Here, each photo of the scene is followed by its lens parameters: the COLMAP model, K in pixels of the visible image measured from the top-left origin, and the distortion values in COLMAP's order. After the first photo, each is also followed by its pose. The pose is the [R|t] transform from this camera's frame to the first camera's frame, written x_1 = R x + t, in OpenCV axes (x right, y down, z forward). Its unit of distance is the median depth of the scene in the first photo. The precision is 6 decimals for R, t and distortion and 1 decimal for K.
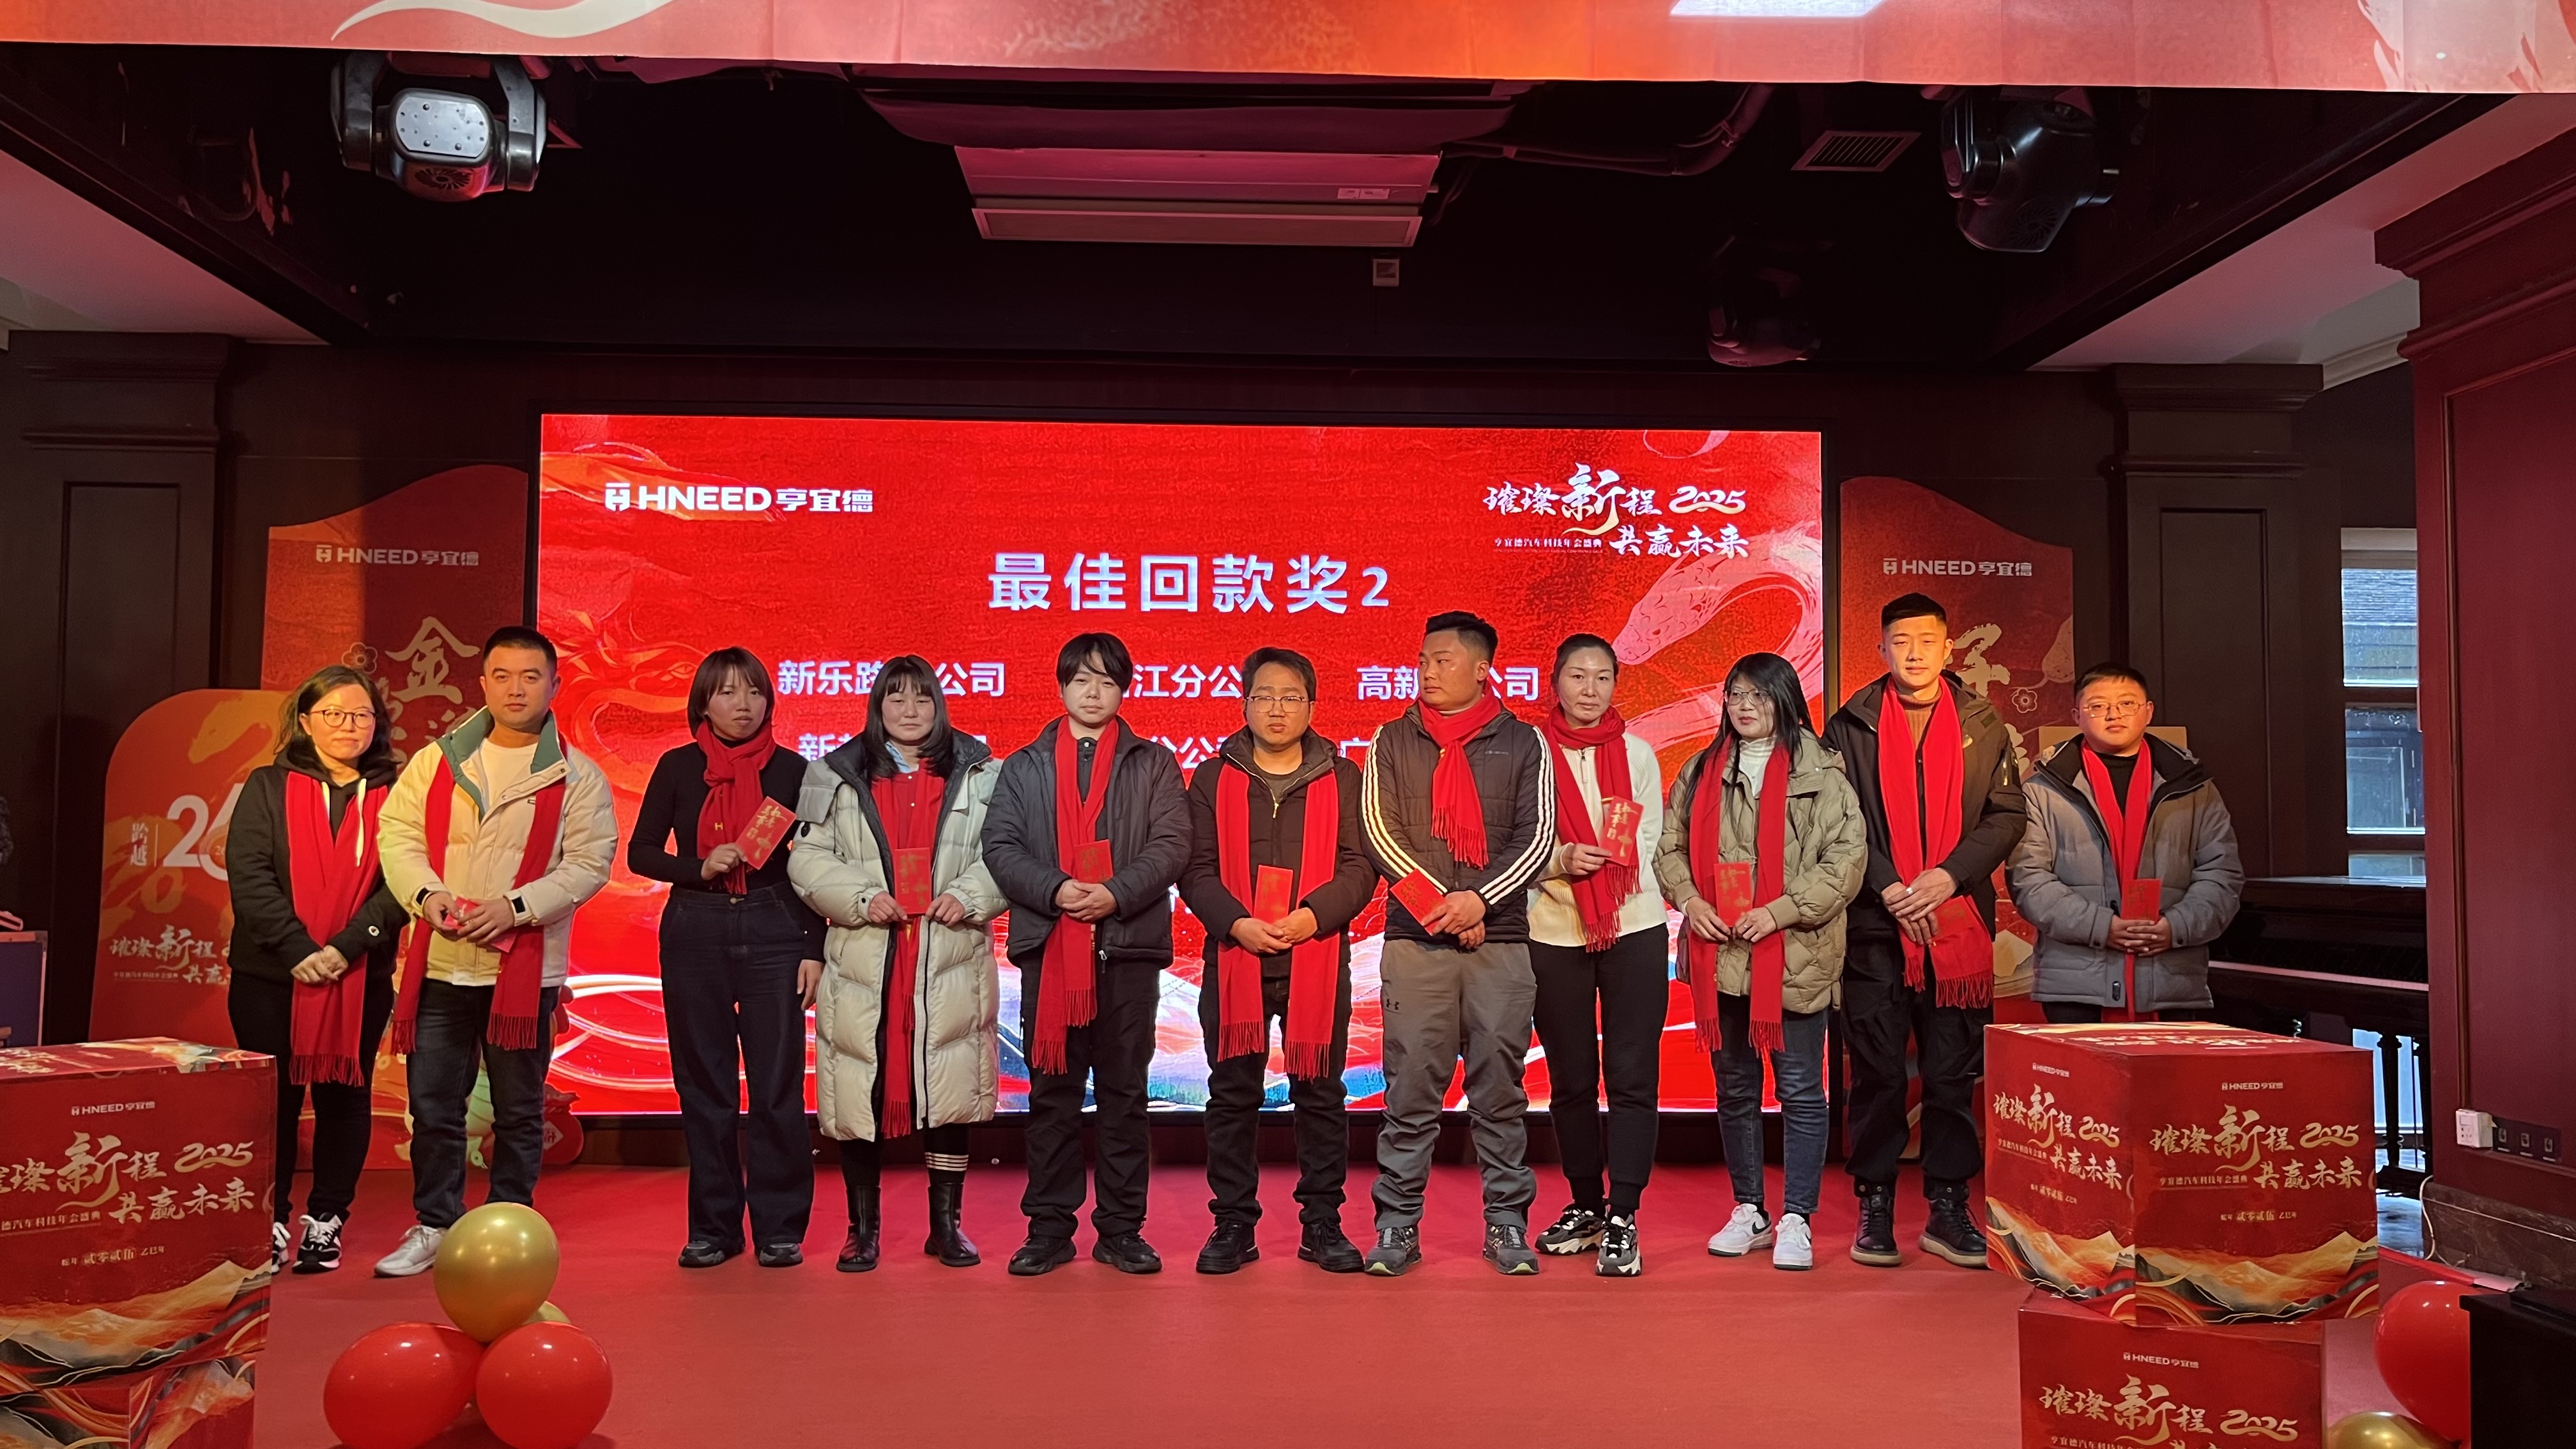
lens RADIAL K [[1977.9, 0, 1275.4], [0, 1977.9, 758.0], [0, 0, 1]] dist [0.045535, -0.051712]
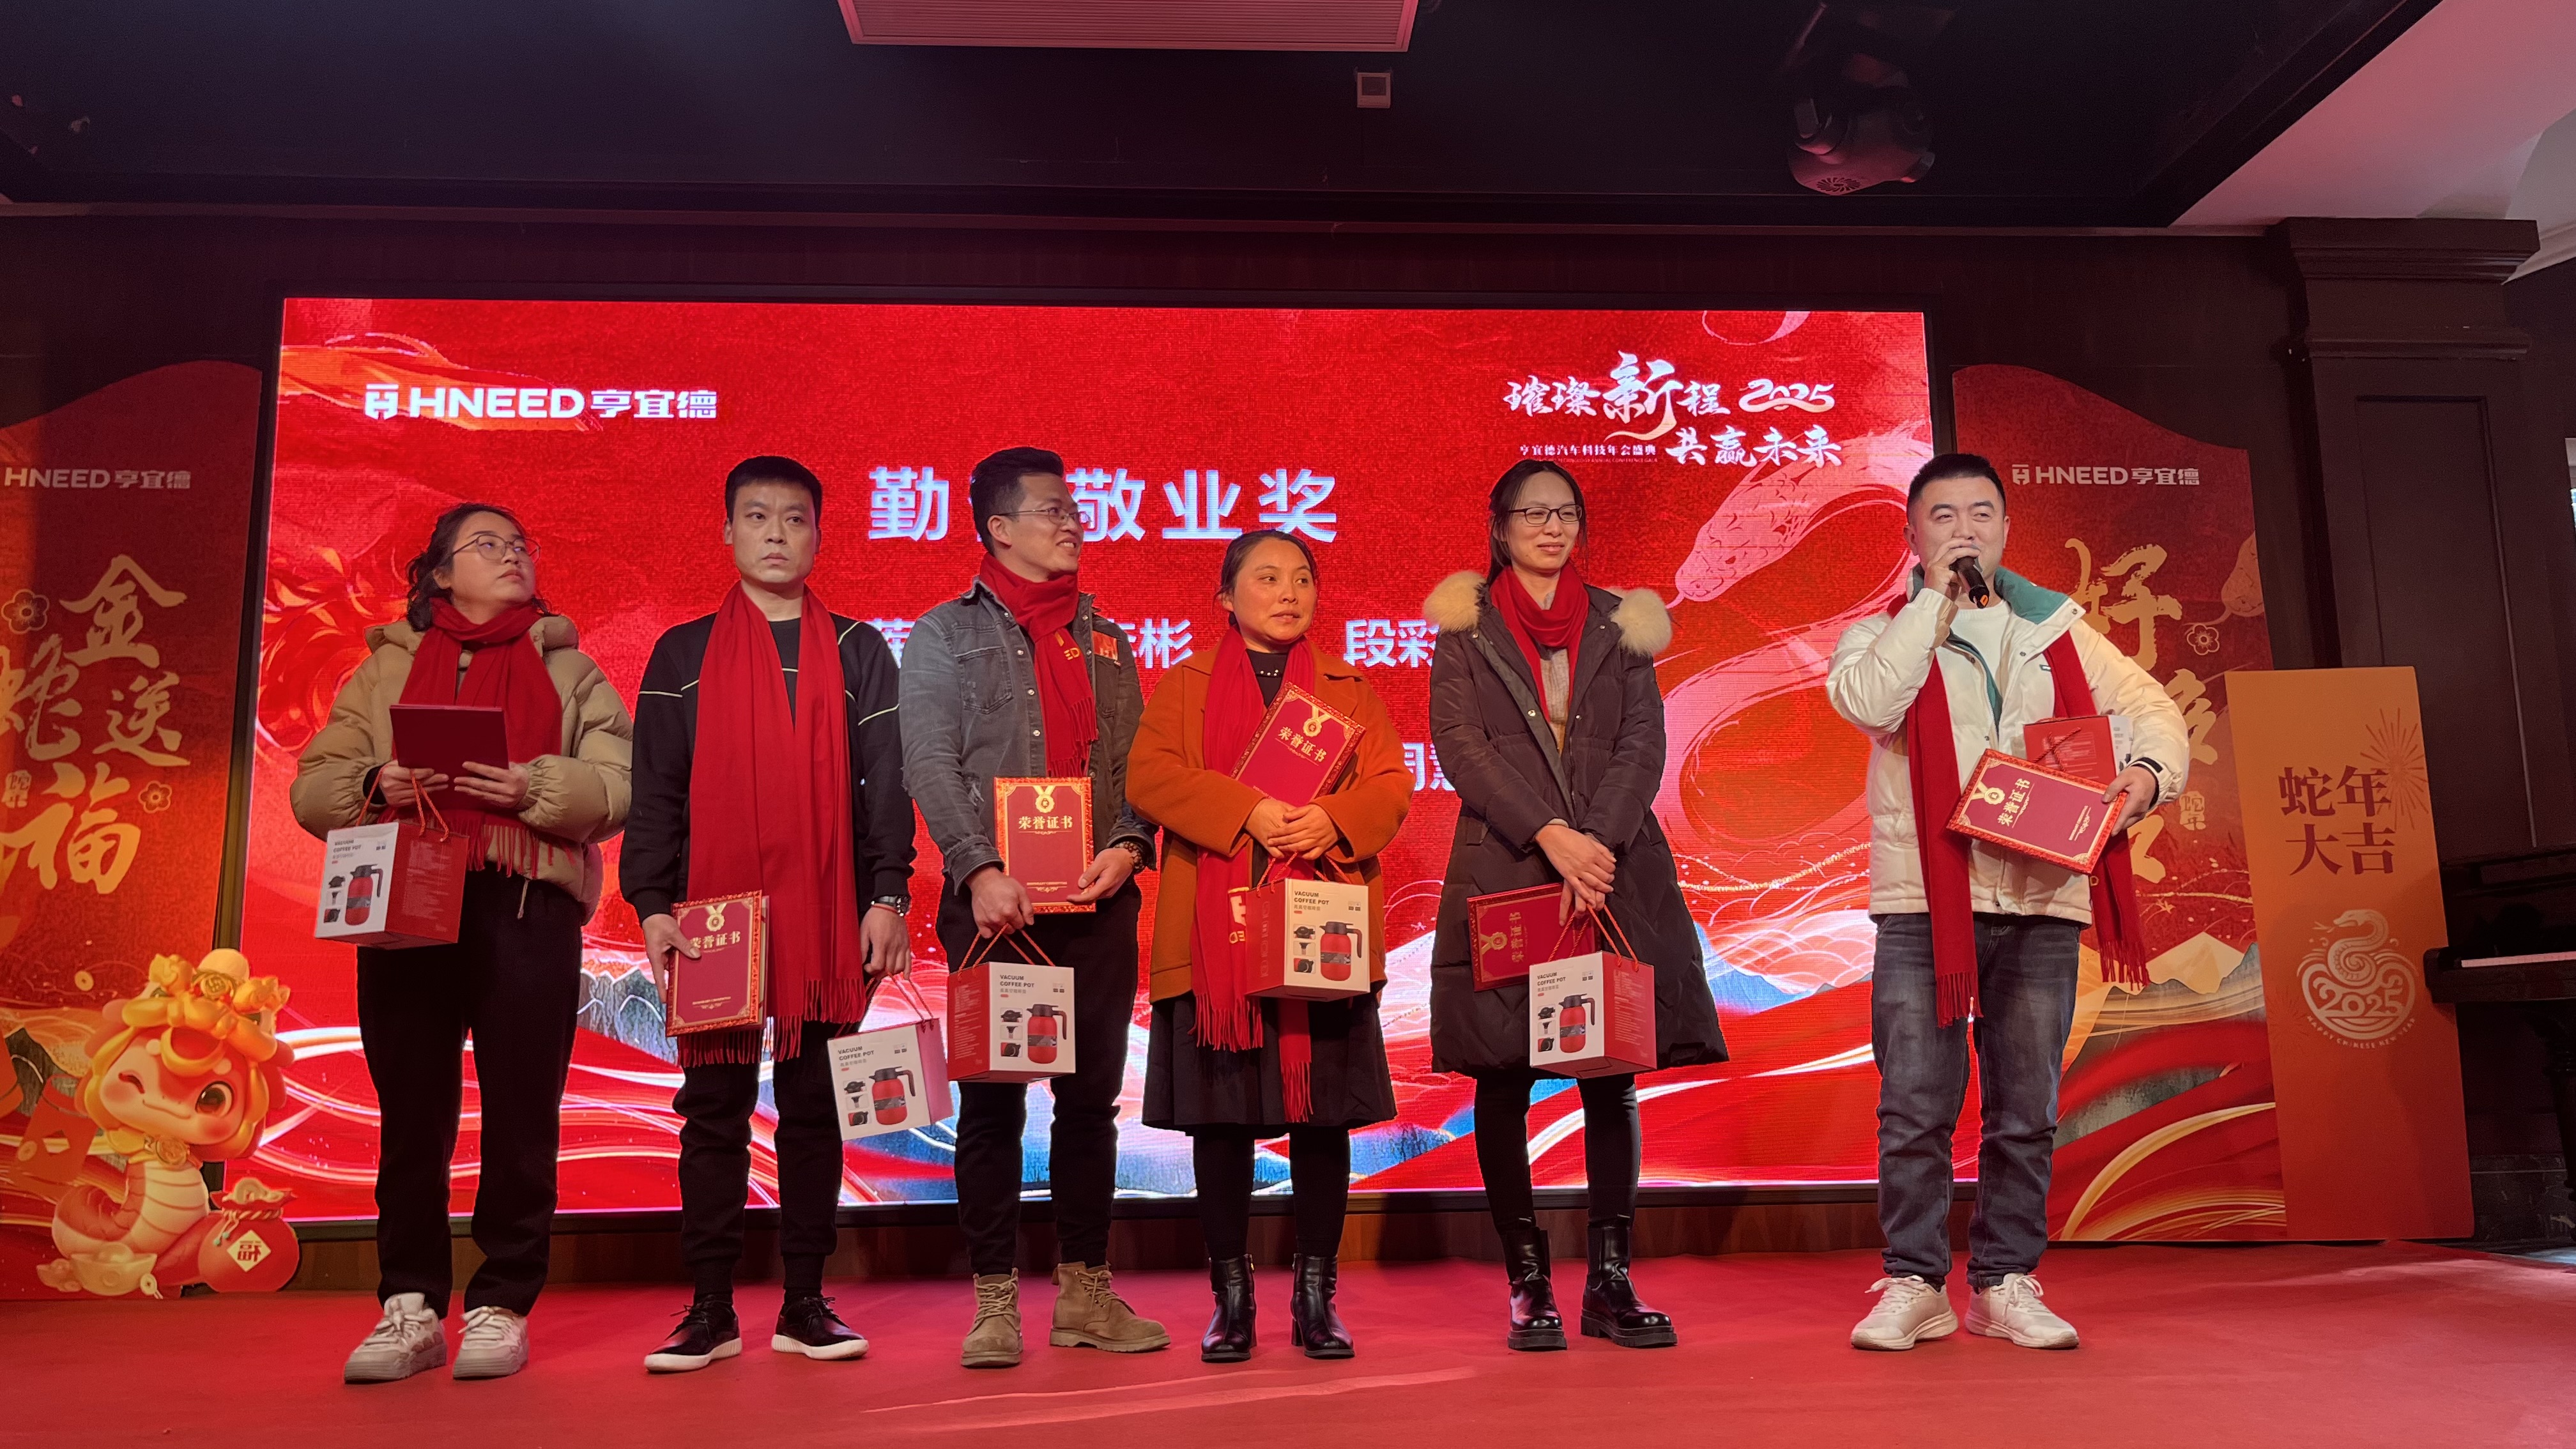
lens RADIAL K [[1622.5, 0, 1286.3], [0, 1622.5, 782.2], [0, 0, 1]] dist [0.034480, -0.044411]
pose [[0.999726, -0.019610, 0.012802, 0.007838], [0.020608, 0.996326, -0.083122, 0.075932], [-0.011125, 0.083363, 0.996457, 0.385111]]
